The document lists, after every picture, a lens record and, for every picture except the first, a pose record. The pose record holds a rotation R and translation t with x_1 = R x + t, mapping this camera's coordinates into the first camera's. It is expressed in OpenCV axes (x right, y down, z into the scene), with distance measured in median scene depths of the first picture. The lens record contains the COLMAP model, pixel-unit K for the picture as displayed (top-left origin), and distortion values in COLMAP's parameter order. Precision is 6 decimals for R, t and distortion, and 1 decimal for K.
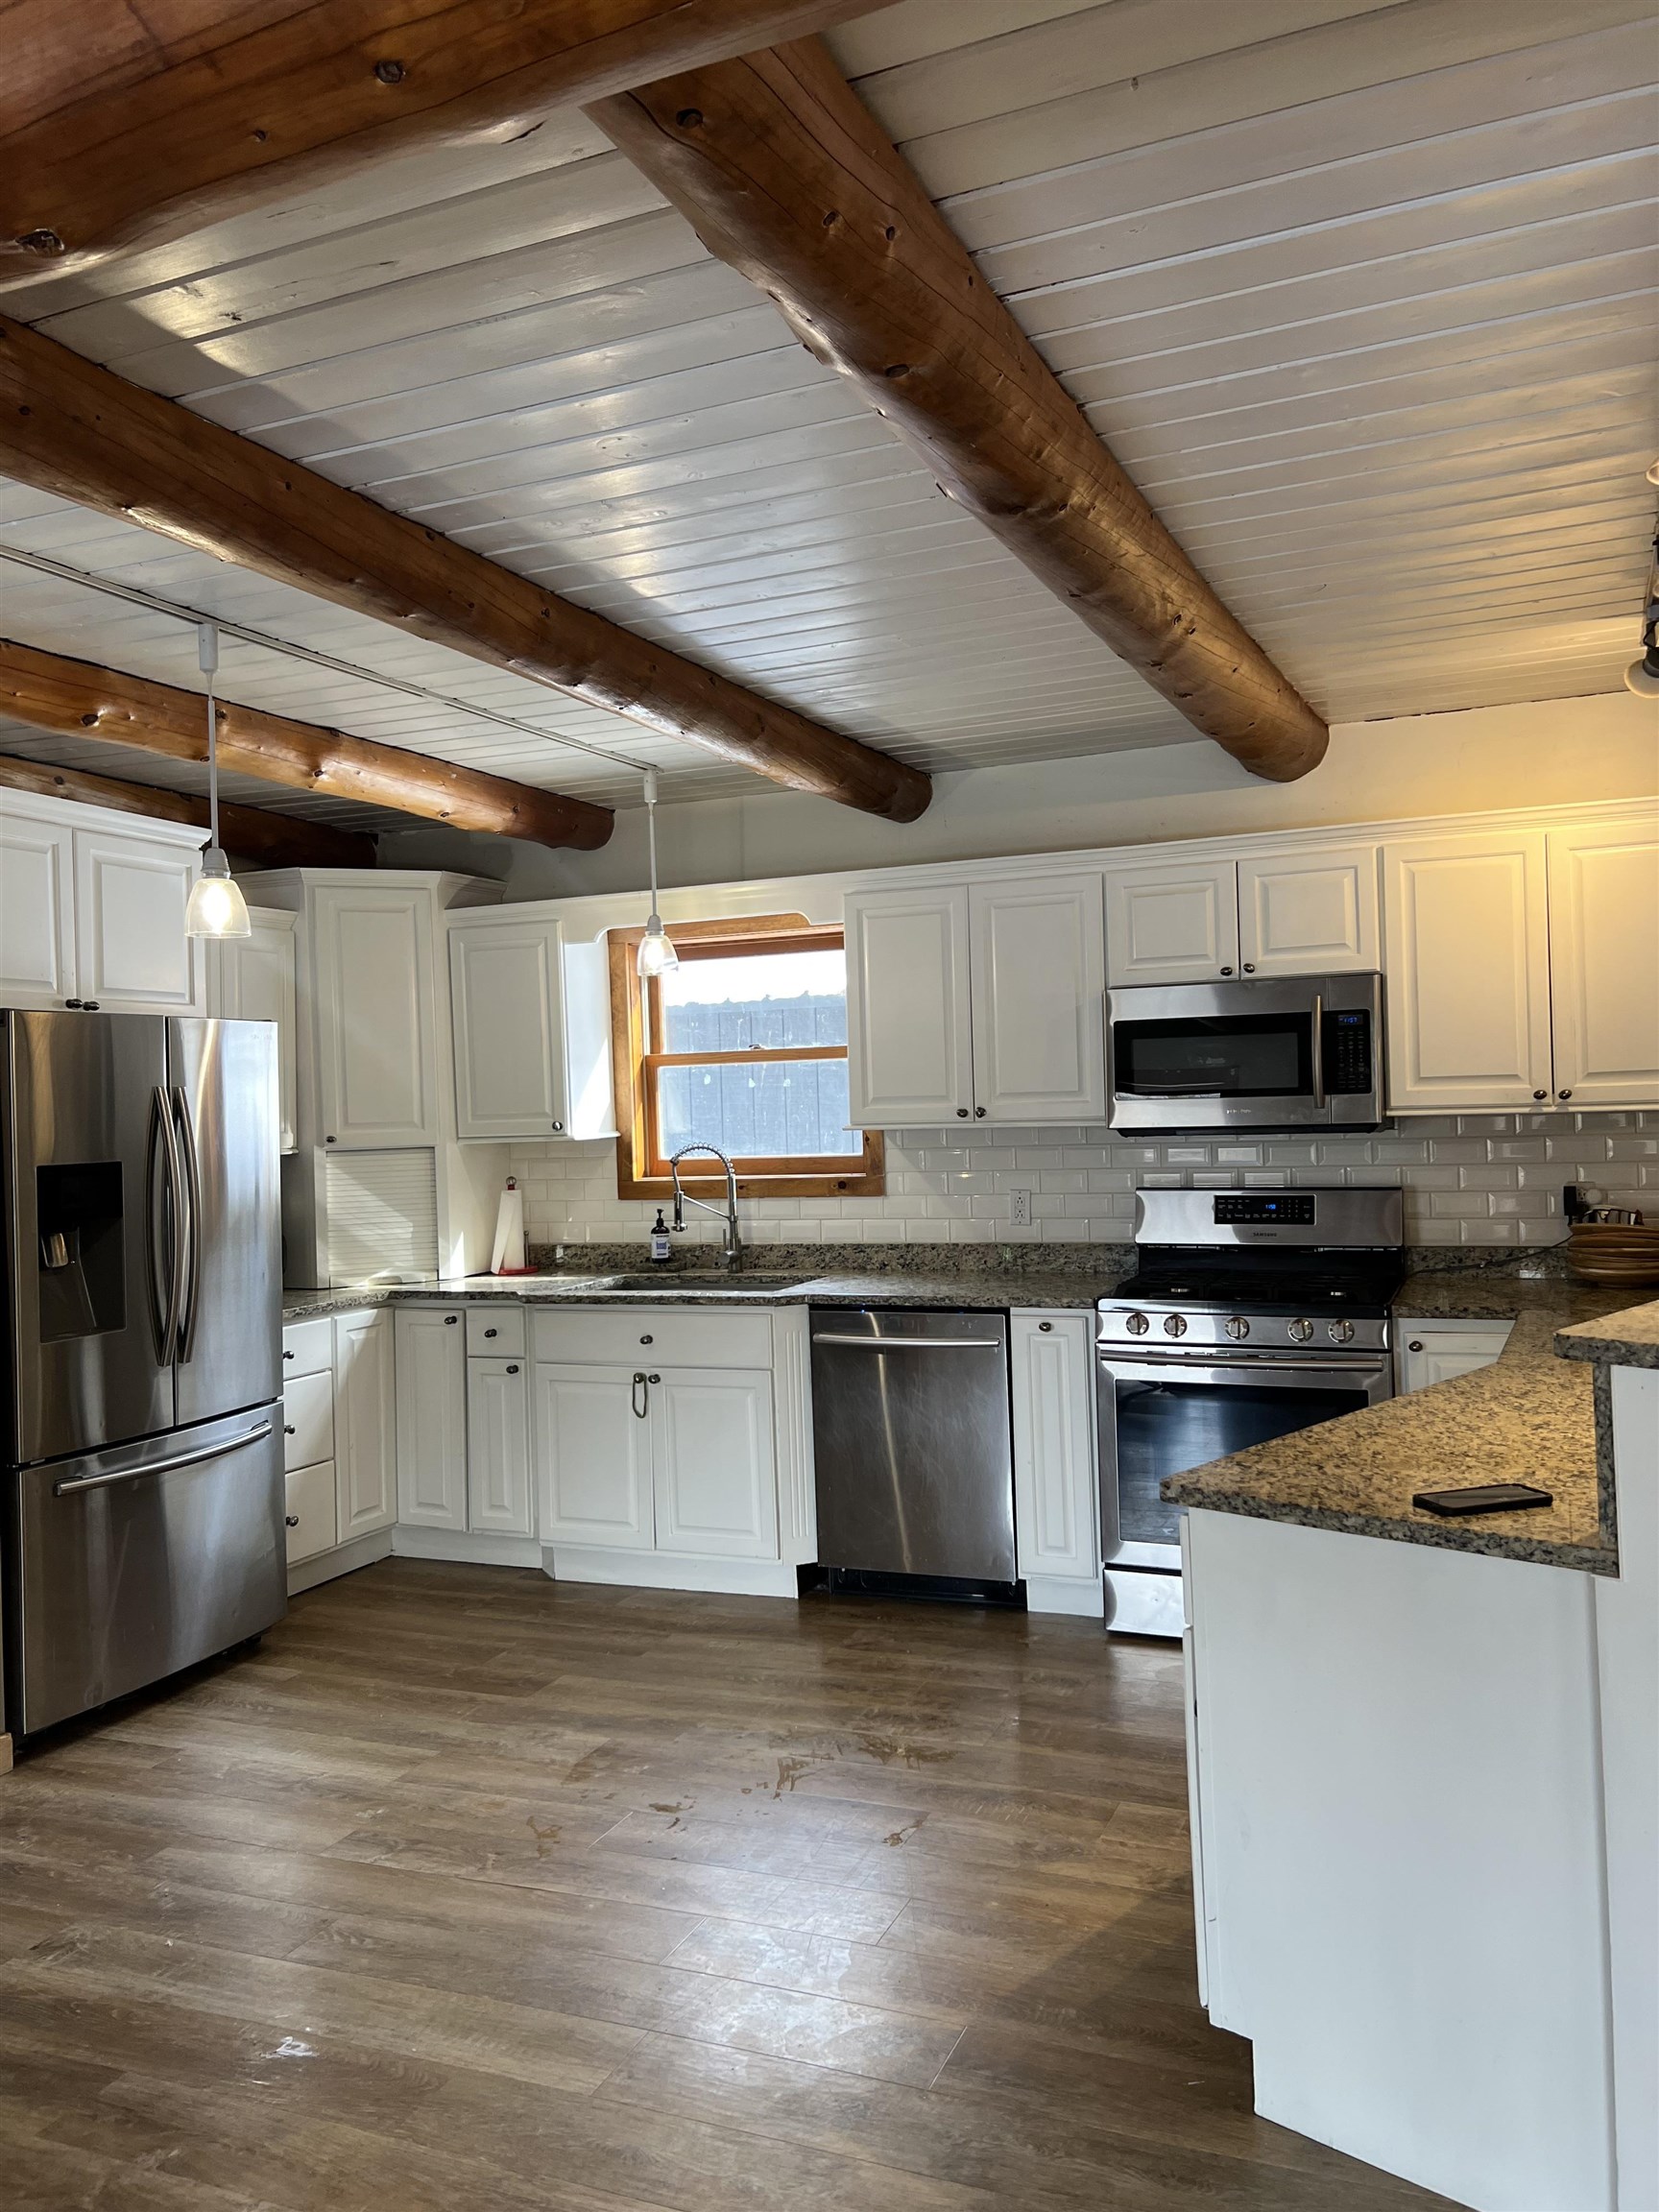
lens RADIAL K [[1665.9, 0, 834.9], [0, 1665.9, 1106.6], [0, 0, 1]] dist [0.049026, -0.052261]
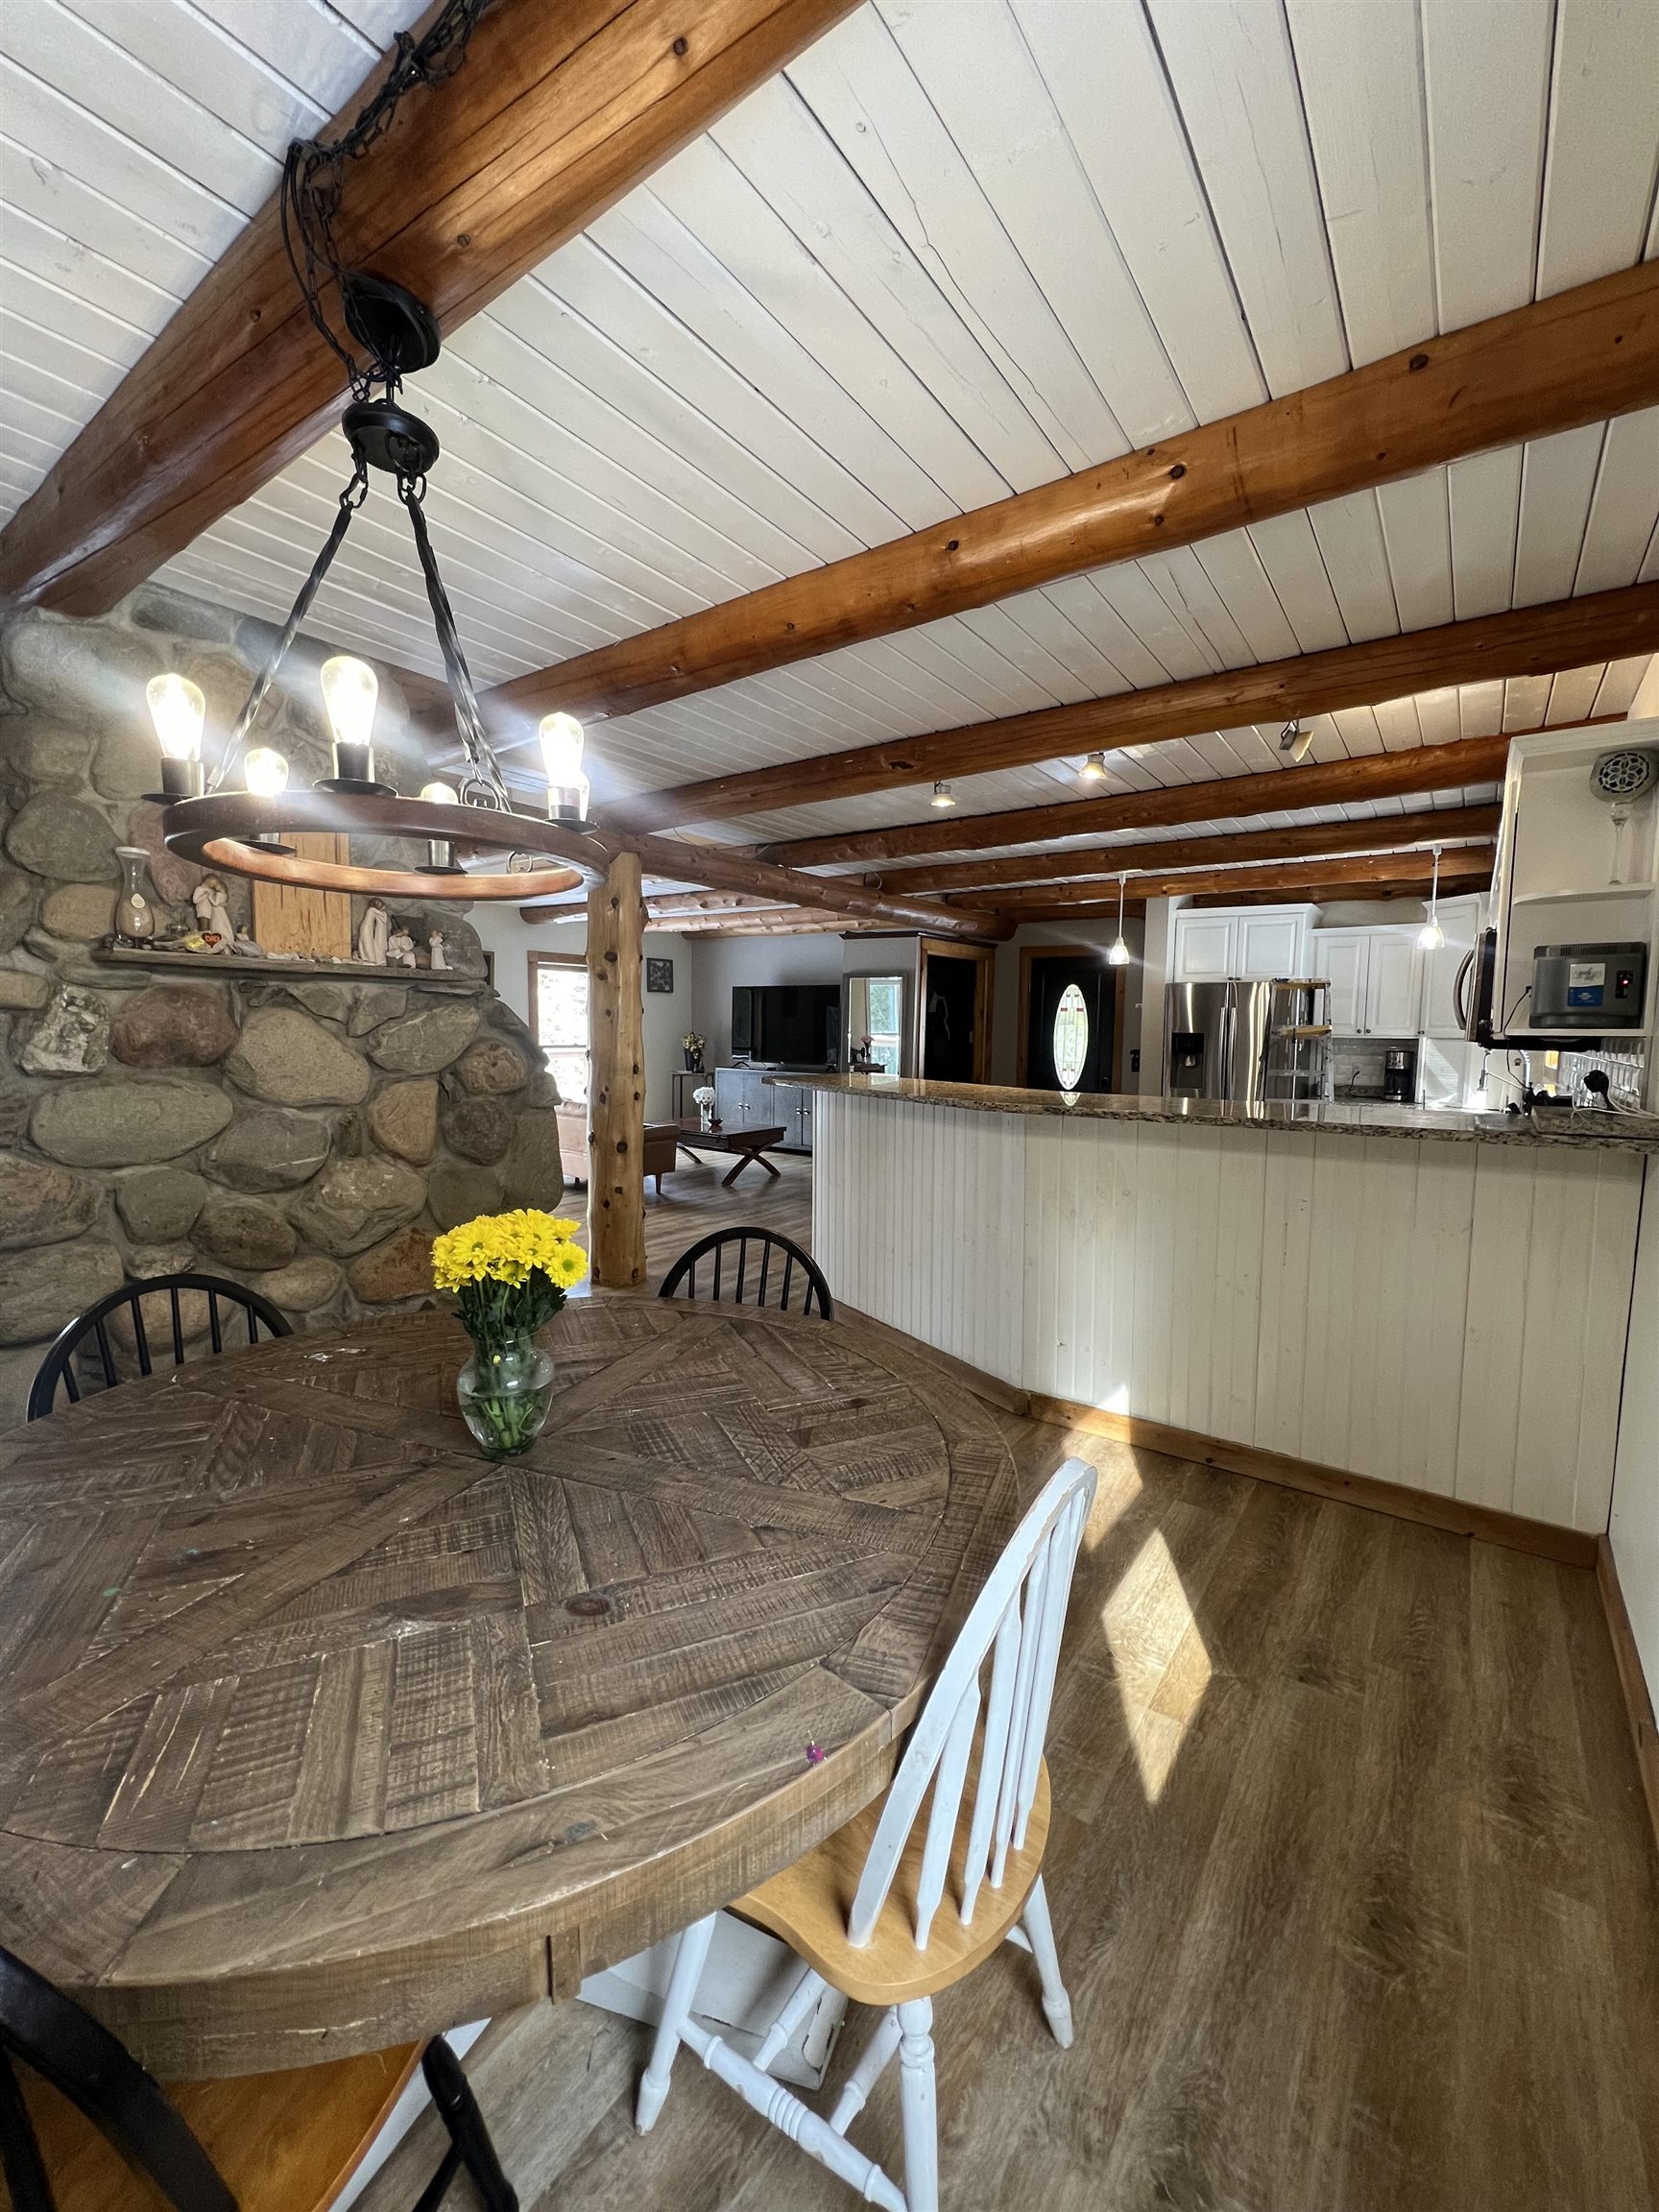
lens RADIAL K [[887.3, 0, 833.1], [0, 887.3, 1106.3], [0, 0, 1]] dist [-0.003079, 0.000705]
pose [[-0.218571, 0.117316, -0.968743, 1.137983], [-0.005351, 0.992588, 0.121411, -0.022588], [0.975806, 0.031721, -0.216323, 0.633129]]
